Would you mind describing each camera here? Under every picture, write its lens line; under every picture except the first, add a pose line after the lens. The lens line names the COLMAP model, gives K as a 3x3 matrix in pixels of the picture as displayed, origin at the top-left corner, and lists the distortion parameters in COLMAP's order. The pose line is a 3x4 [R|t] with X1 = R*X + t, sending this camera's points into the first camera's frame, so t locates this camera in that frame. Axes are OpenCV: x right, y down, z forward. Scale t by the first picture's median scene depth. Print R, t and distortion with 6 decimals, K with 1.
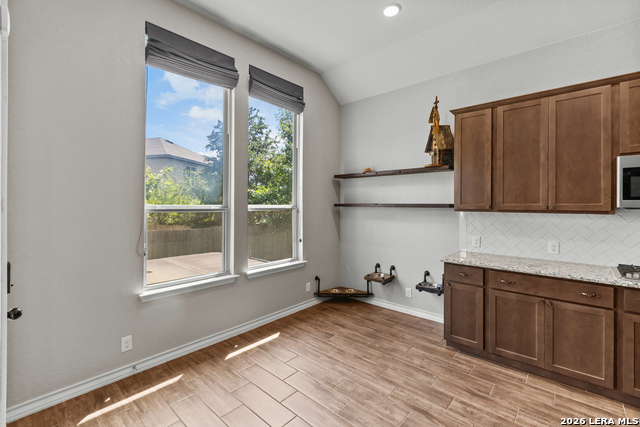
lens RADIAL K [[286.3, 0, 319.2], [0, 286.3, 205.2], [0, 0, 1]] dist [0.001215, -0.001057]
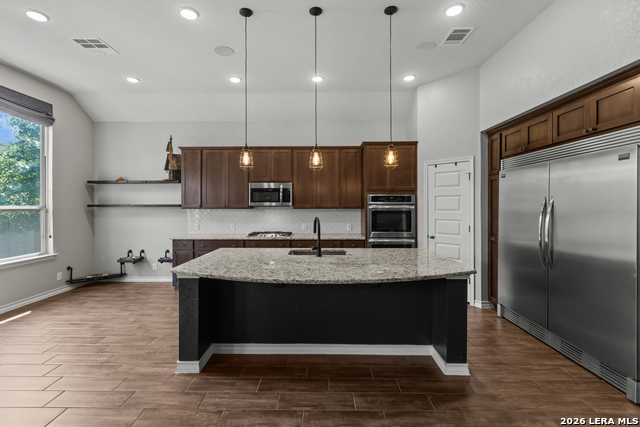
lens RADIAL K [[286.3, 0, 316.6], [0, 286.3, 205.1], [0, 0, 1]] dist [0.001215, -0.001057]
pose [[0.750570, -0.005996, 0.660764, -0.029389], [0.006981, 0.999975, 0.001144, 0.002656], [-0.660754, 0.003754, 0.750593, -0.800177]]
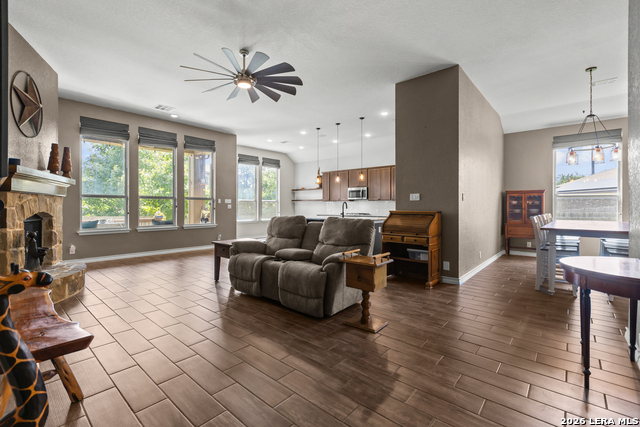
lens RADIAL K [[286.3, 0, 319.5], [0, 286.3, 210.7], [0, 0, 1]] dist [0.001215, -0.001057]
pose [[0.999999, -0.000261, 0.001577, 0.476047], [0.000243, 0.999941, 0.010857, 0.105838], [-0.001579, -0.010857, 0.999940, -2.692308]]
